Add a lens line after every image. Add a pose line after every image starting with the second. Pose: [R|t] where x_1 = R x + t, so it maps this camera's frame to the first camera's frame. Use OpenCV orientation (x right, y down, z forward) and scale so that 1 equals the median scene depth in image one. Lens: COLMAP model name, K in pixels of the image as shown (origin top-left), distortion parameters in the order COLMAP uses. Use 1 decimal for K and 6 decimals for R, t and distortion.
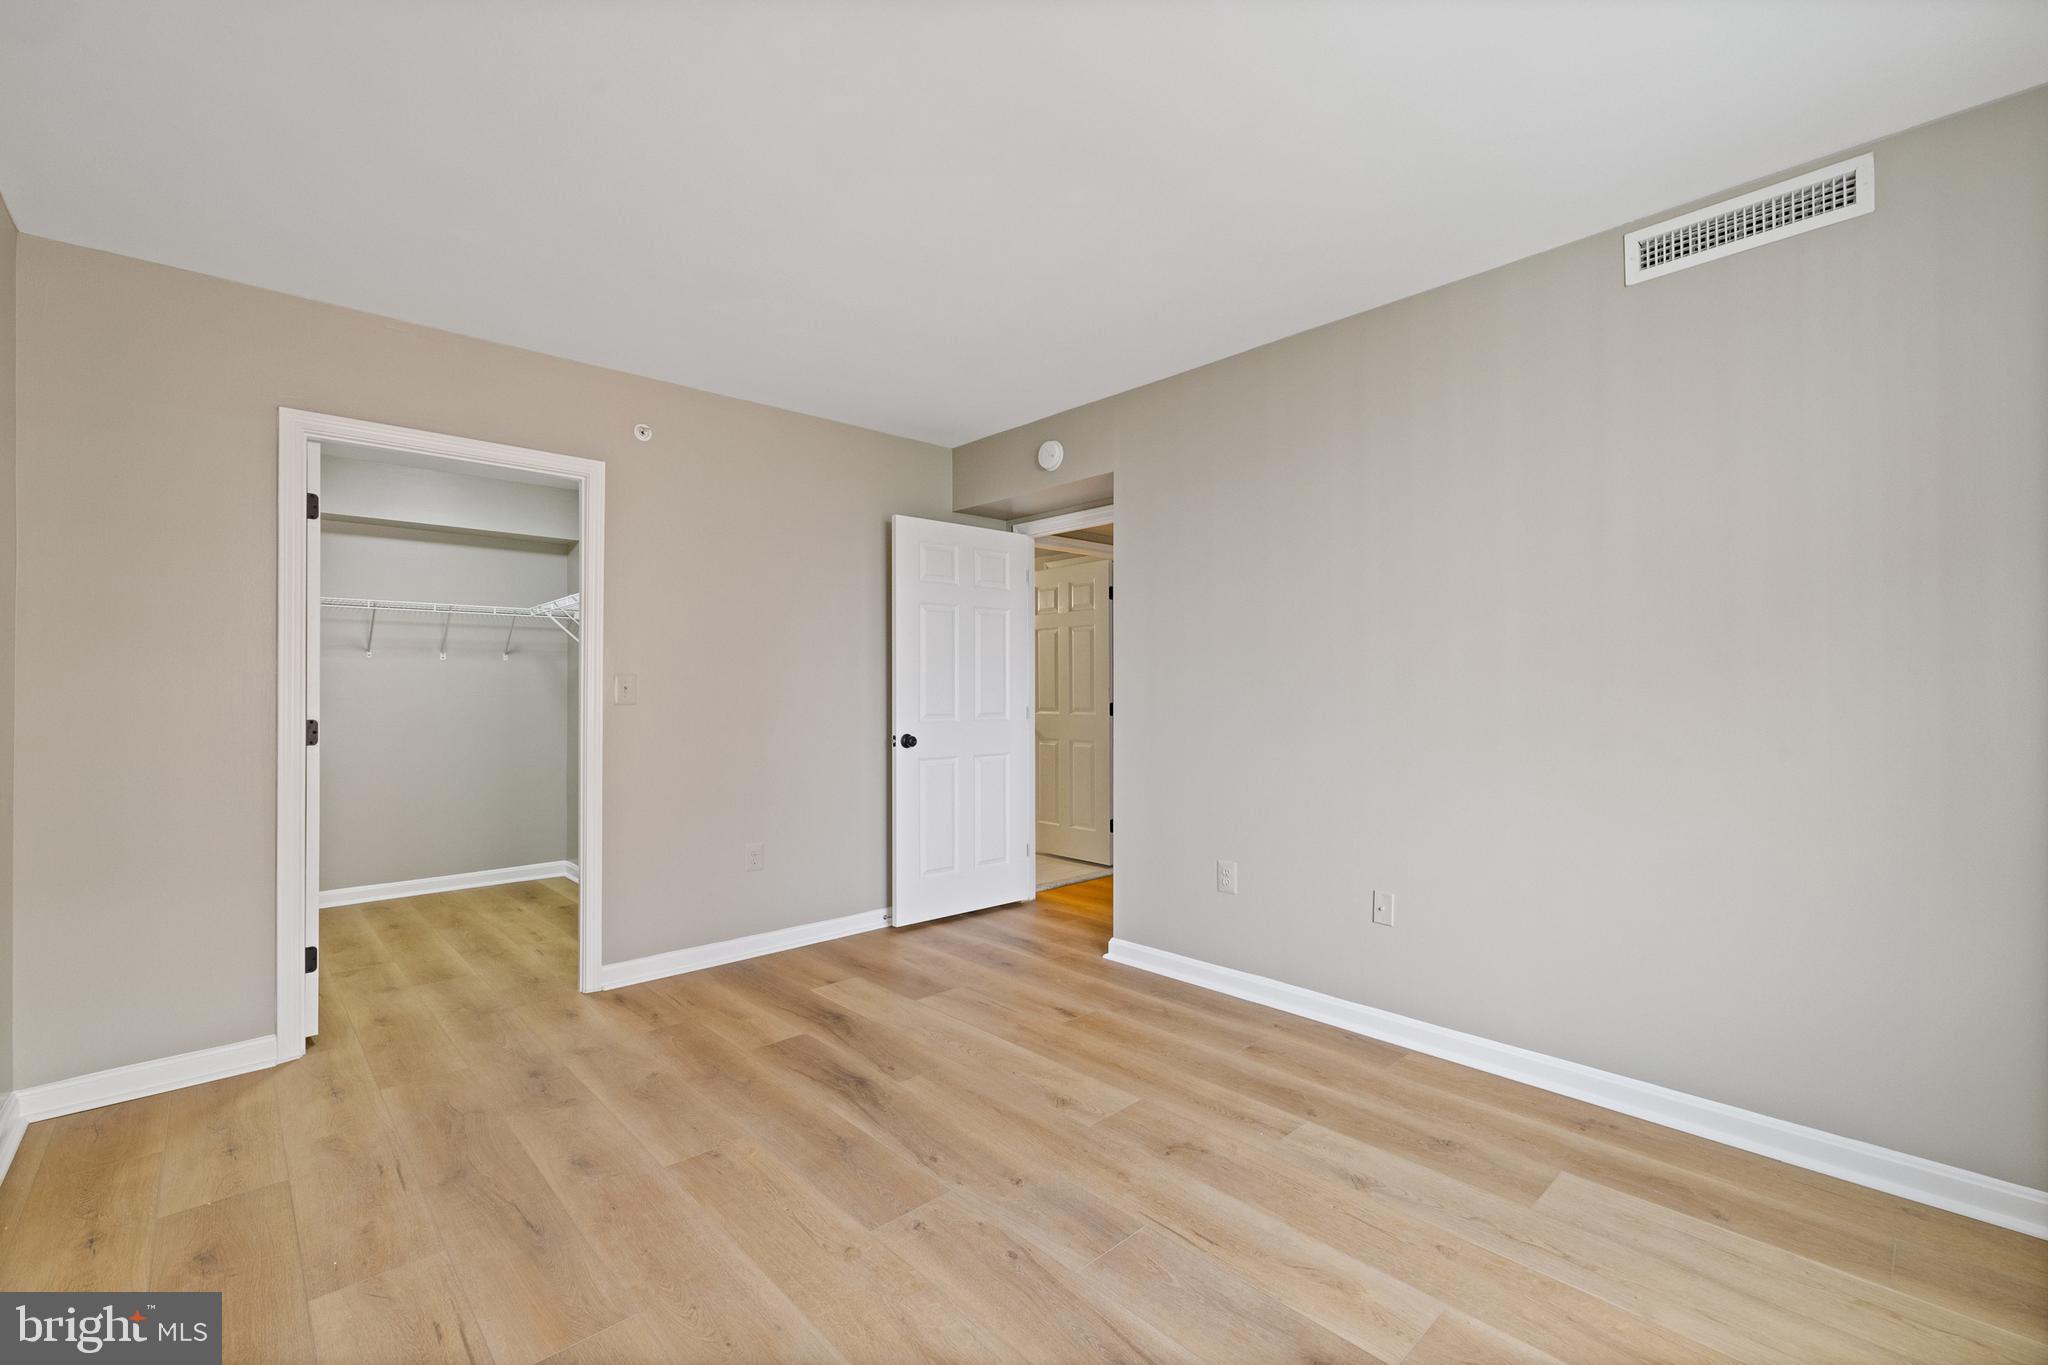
lens RADIAL K [[866.2, 0, 1023.8], [0, 866.2, 693.2], [0, 0, 1]] dist [-0.000382, 0.001453]
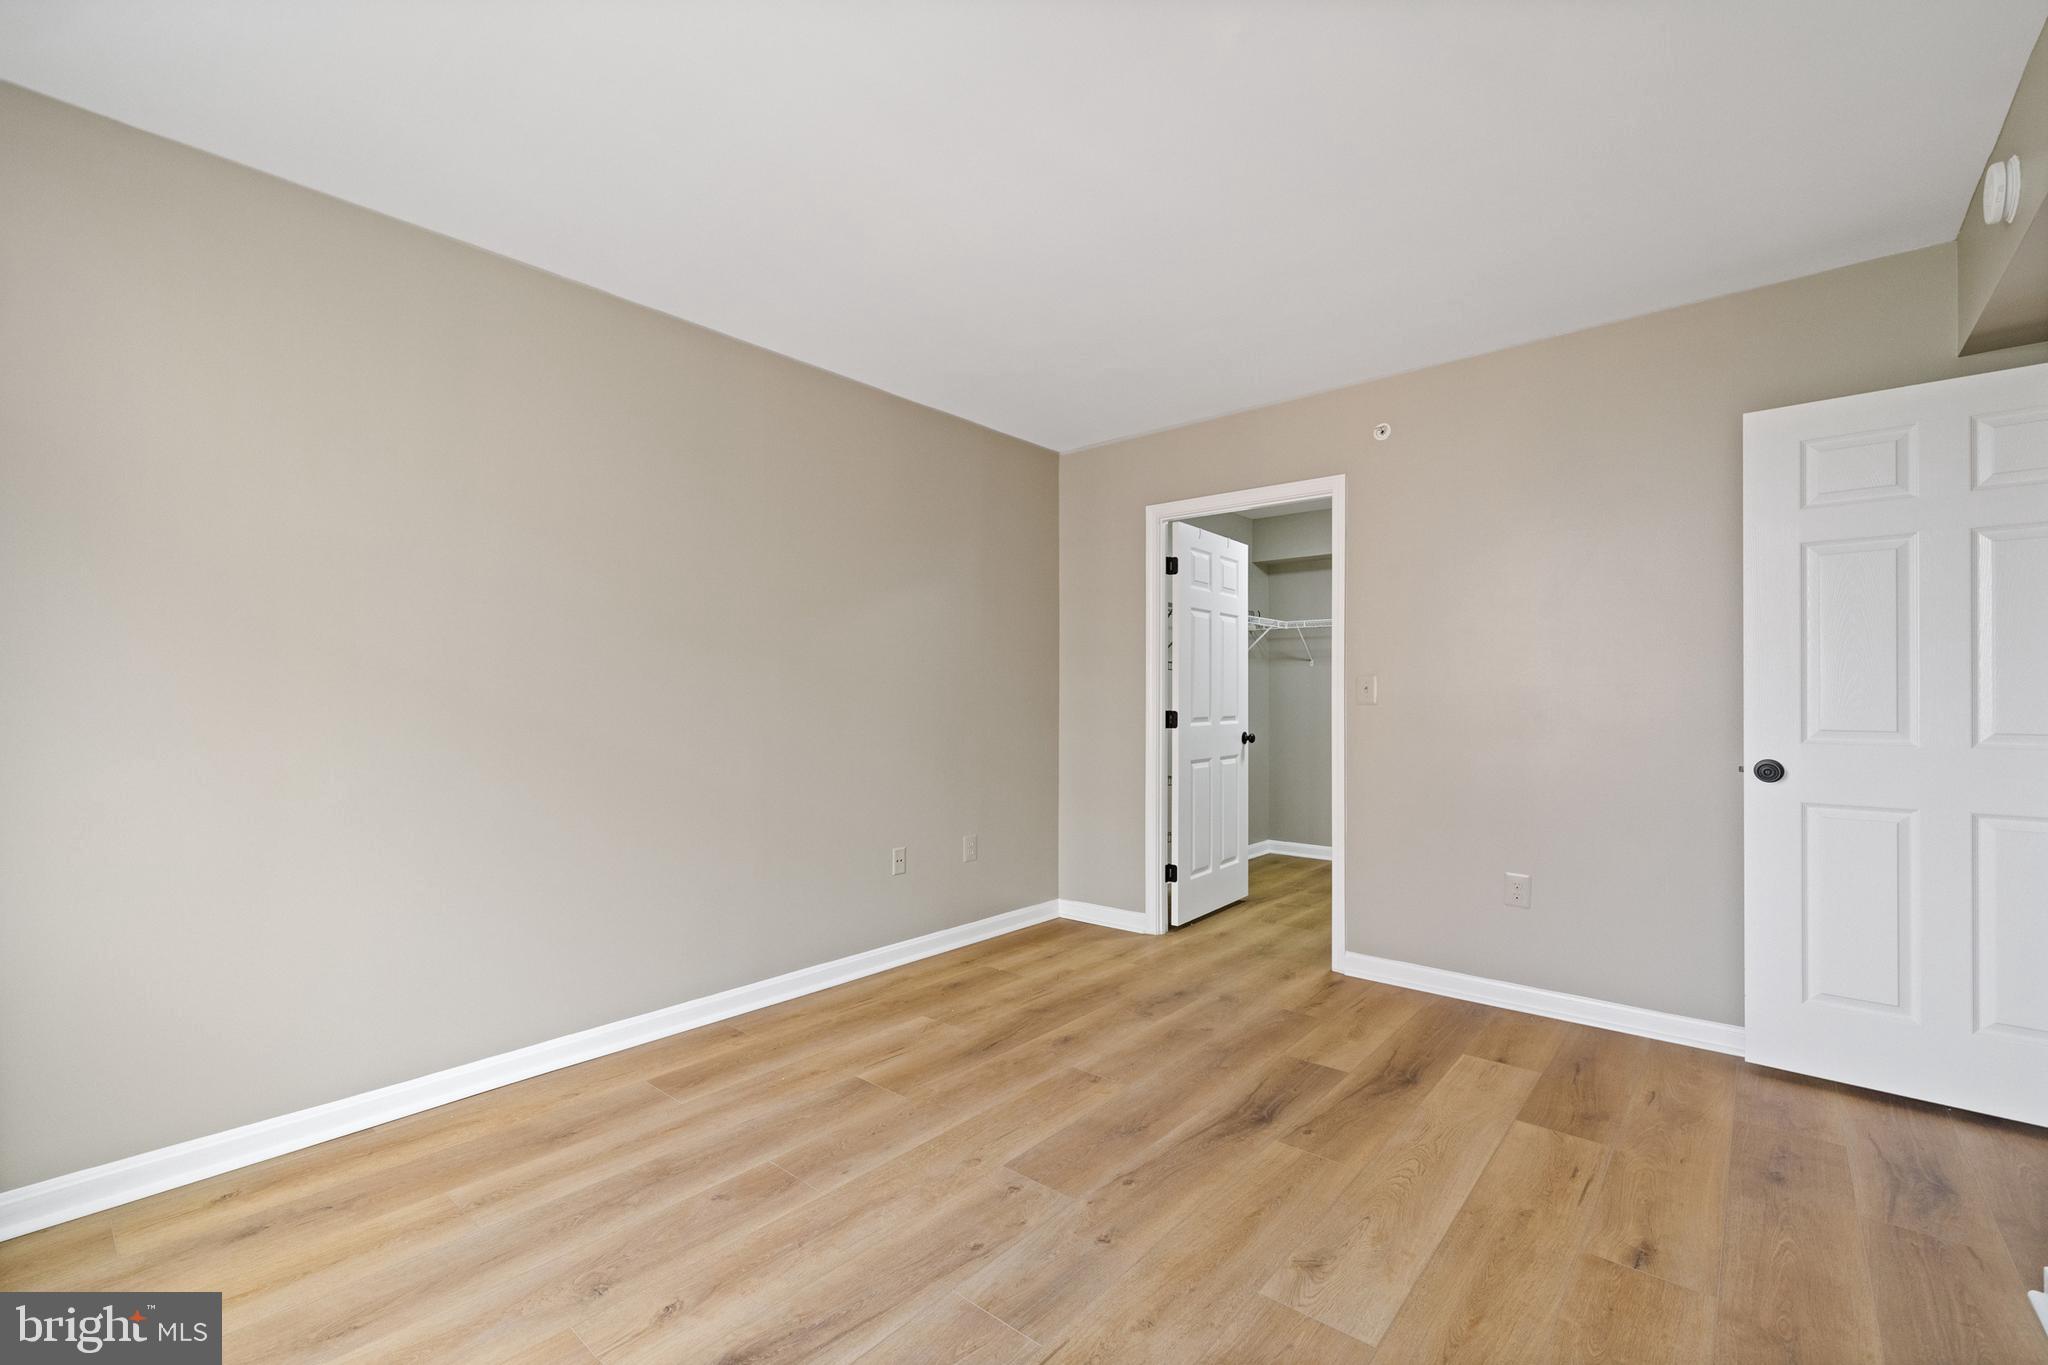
lens RADIAL K [[866.2, 0, 1024.3], [0, 866.2, 694.5], [0, 0, 1]] dist [-0.000382, 0.001453]
pose [[0.115128, 0.000078, -0.993351, 0.647372], [-0.002962, 0.999996, -0.000265, 0.003911], [0.993346, 0.002973, 0.115128, 0.610336]]
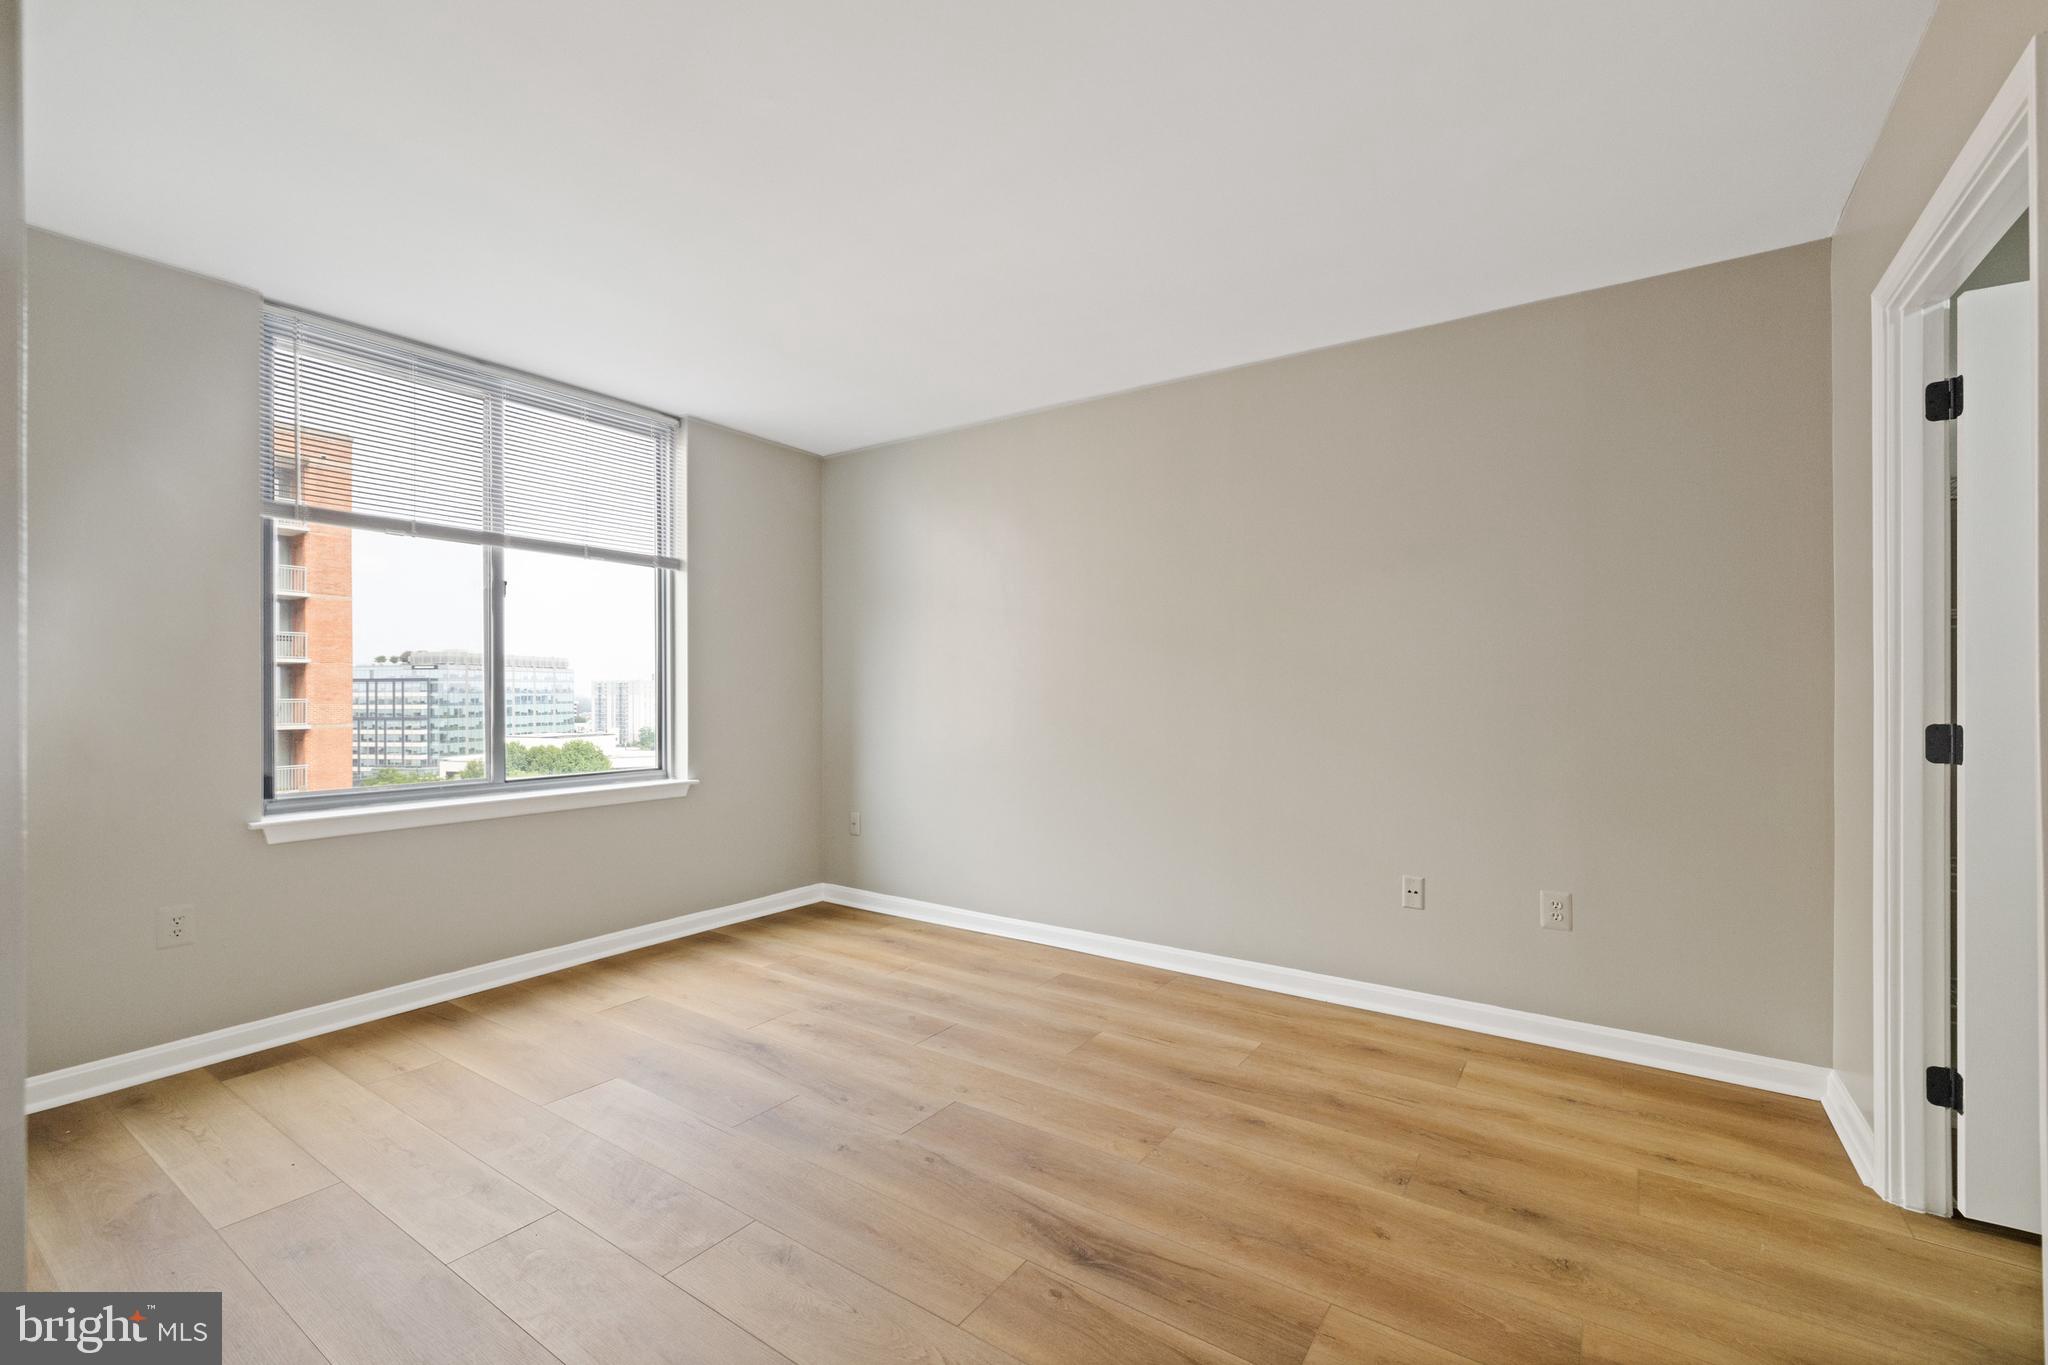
lens RADIAL K [[866.2, 0, 1030.4], [0, 866.2, 686.7], [0, 0, 1]] dist [-0.000382, 0.001453]
pose [[-0.974372, 0.003514, -0.224917, 0.003793], [0.004243, 0.999987, -0.002758, -0.000609], [0.224904, -0.003642, -0.974374, 1.568083]]
